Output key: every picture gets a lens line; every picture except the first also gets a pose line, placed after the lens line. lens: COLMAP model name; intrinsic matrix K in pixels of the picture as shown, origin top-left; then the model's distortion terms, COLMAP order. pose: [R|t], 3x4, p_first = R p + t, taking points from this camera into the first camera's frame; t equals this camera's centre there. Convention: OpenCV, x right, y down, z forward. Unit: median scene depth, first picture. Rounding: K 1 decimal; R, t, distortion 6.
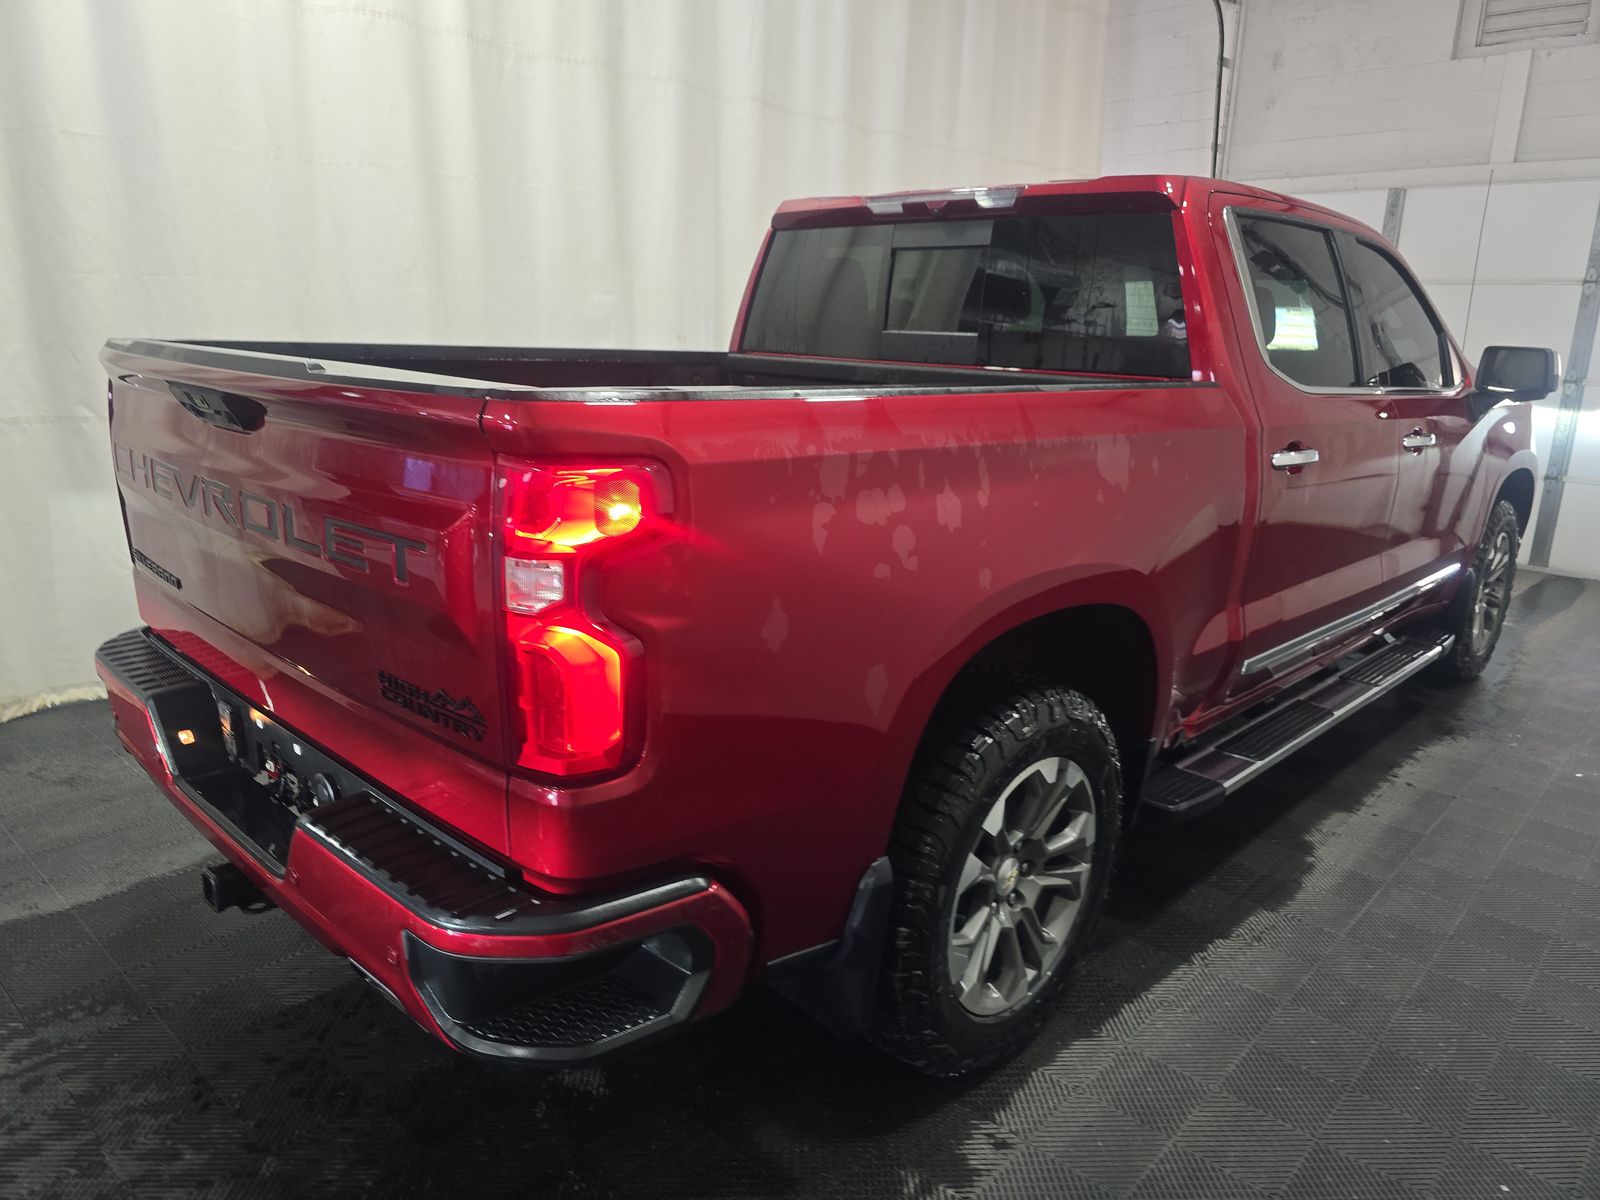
lens RADIAL K [[1041.2, 0, 811.8], [0, 1041.2, 600.3], [0, 0, 1]] dist [0.050665, -0.049723]
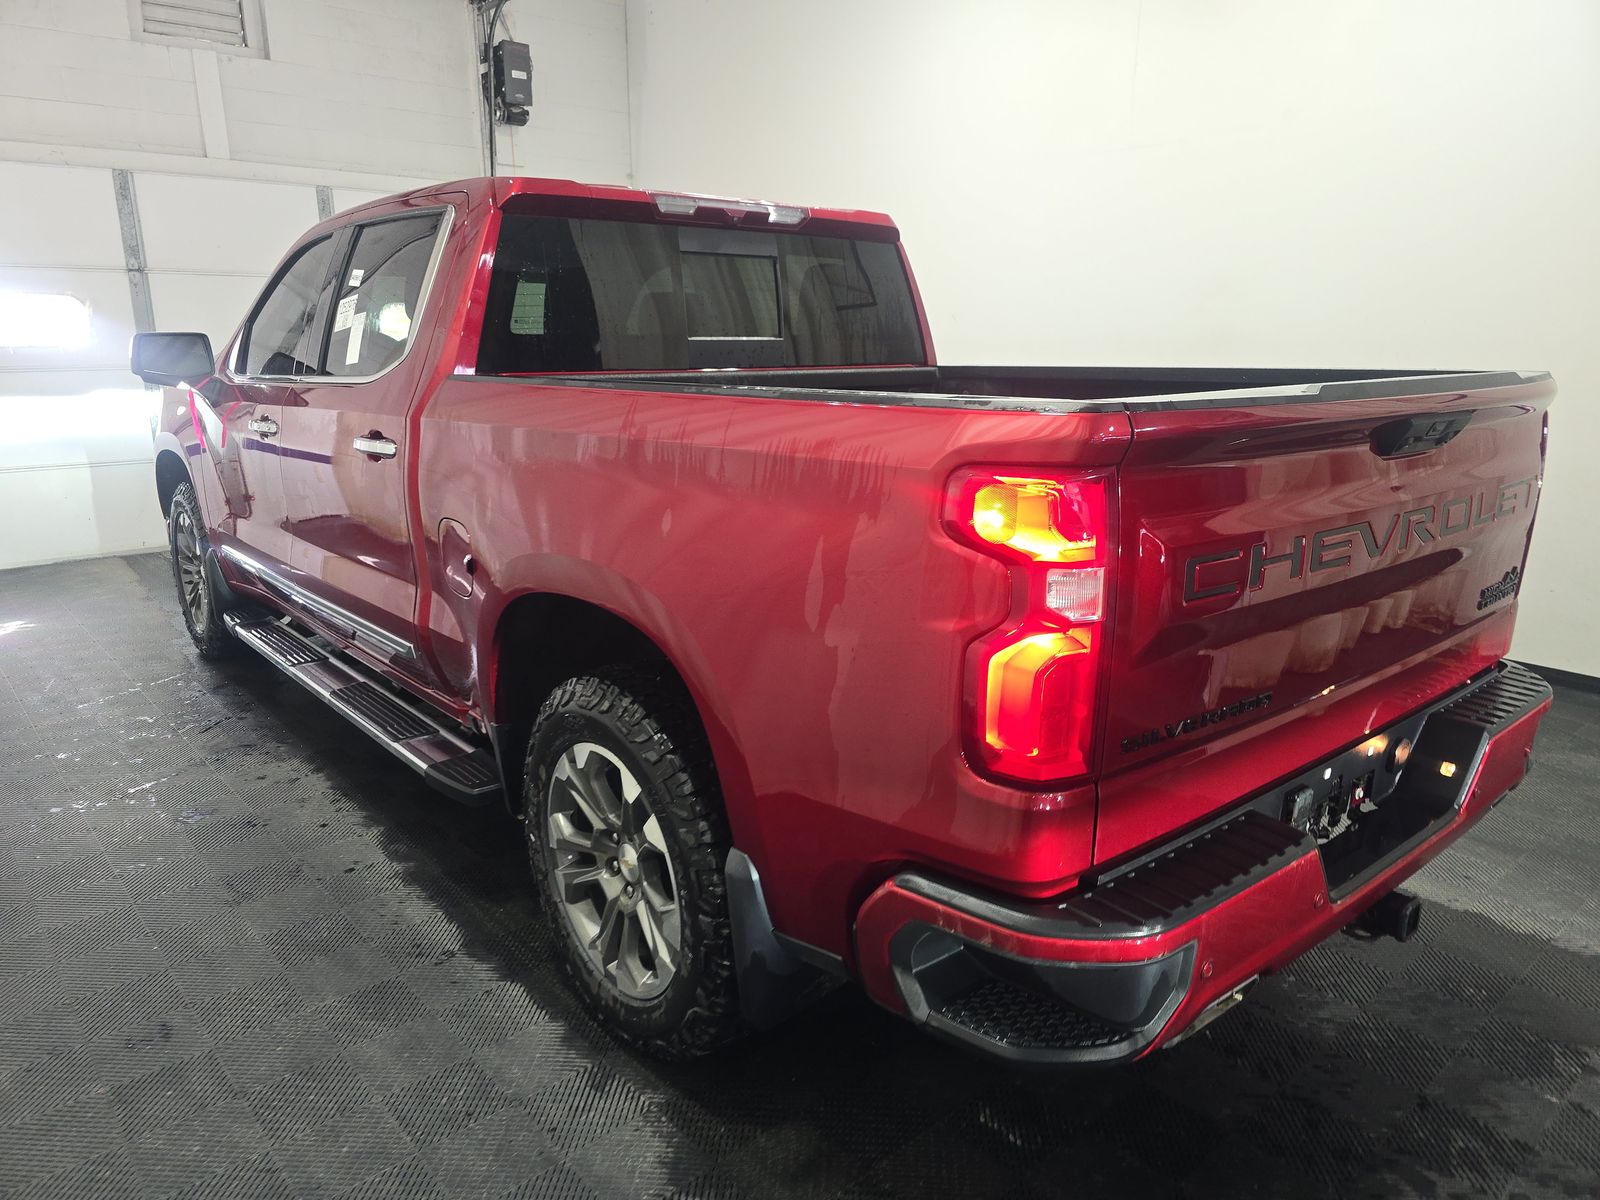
lens RADIAL K [[1041.2, 0, 811.8], [0, 1041.2, 600.3], [0, 0, 1]] dist [0.050665, -0.049723]
pose [[0.146500, -0.272702, 0.950879, -0.851791], [0.255253, 0.939119, 0.230003, -0.216201], [-0.955711, 0.209020, 0.207189, 0.720692]]
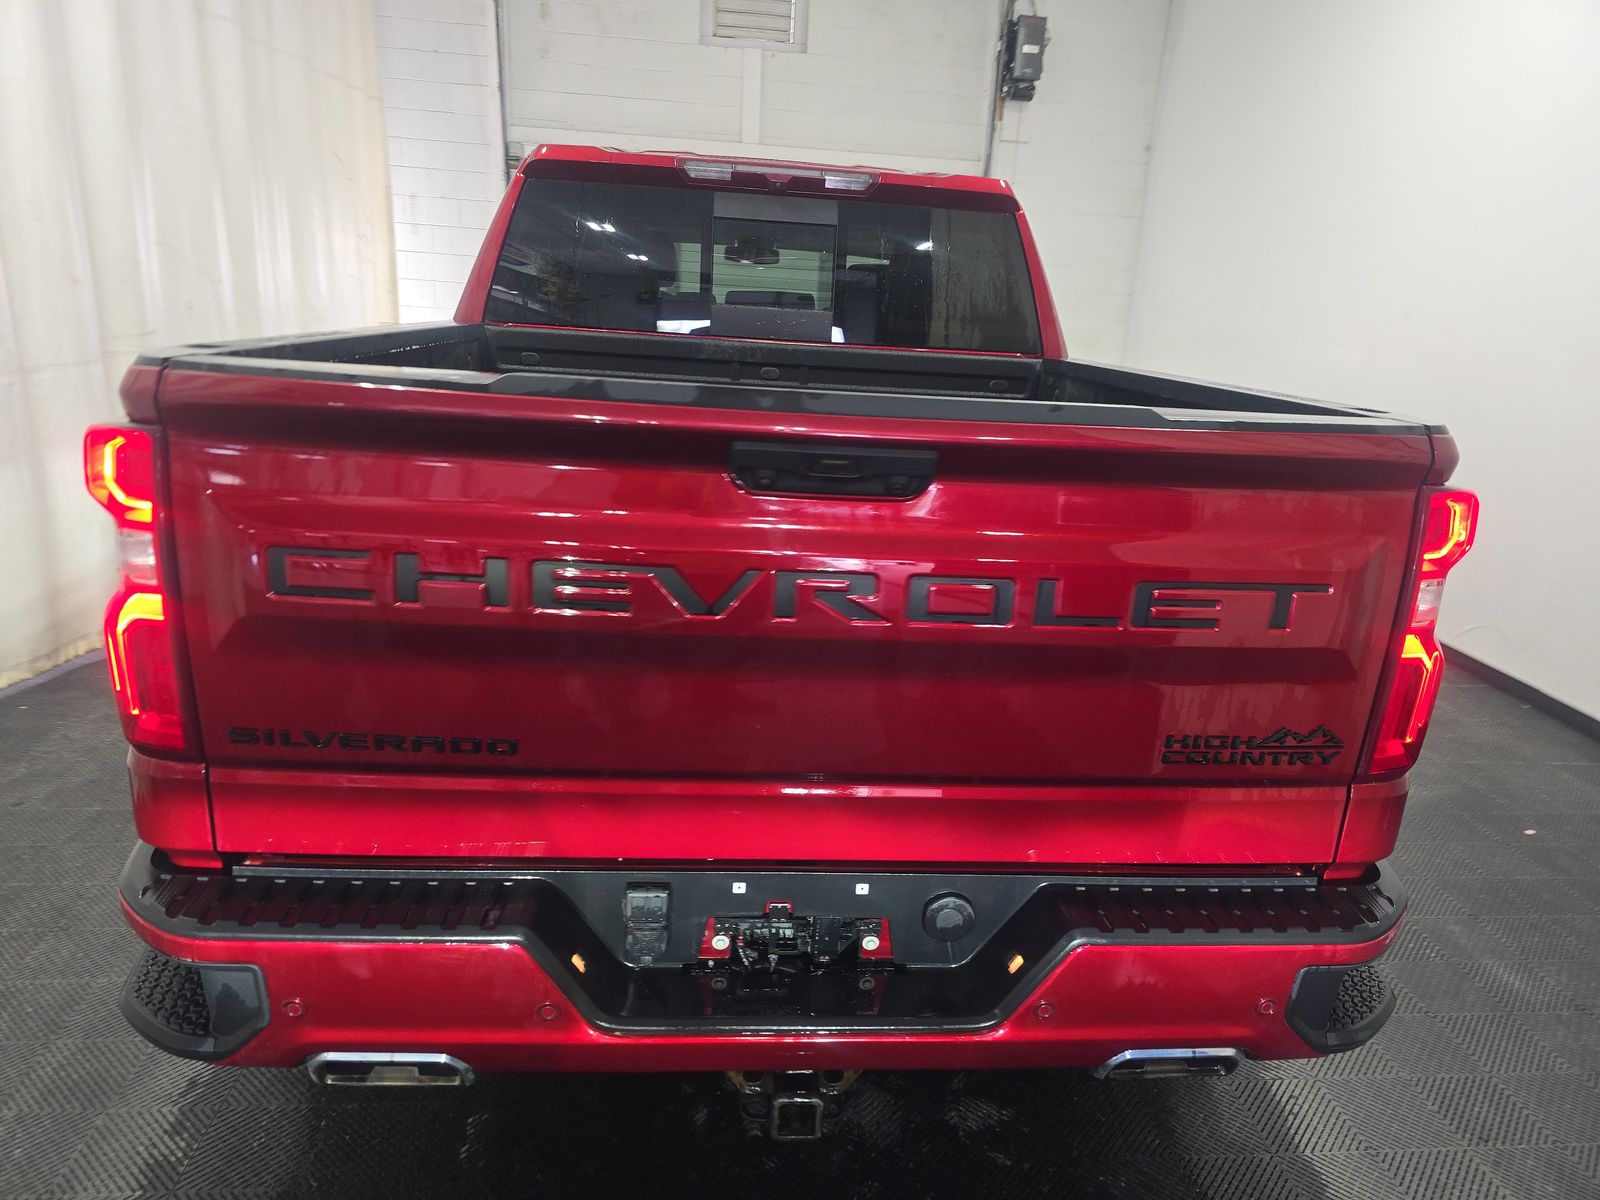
lens RADIAL K [[1041.2, 0, 811.8], [0, 1041.2, 600.3], [0, 0, 1]] dist [0.050665, -0.049723]
pose [[0.682461, -0.194477, 0.704574, -0.567500], [0.148843, 0.980732, 0.126531, -0.098695], [-0.715606, 0.018518, 0.698258, 0.270484]]
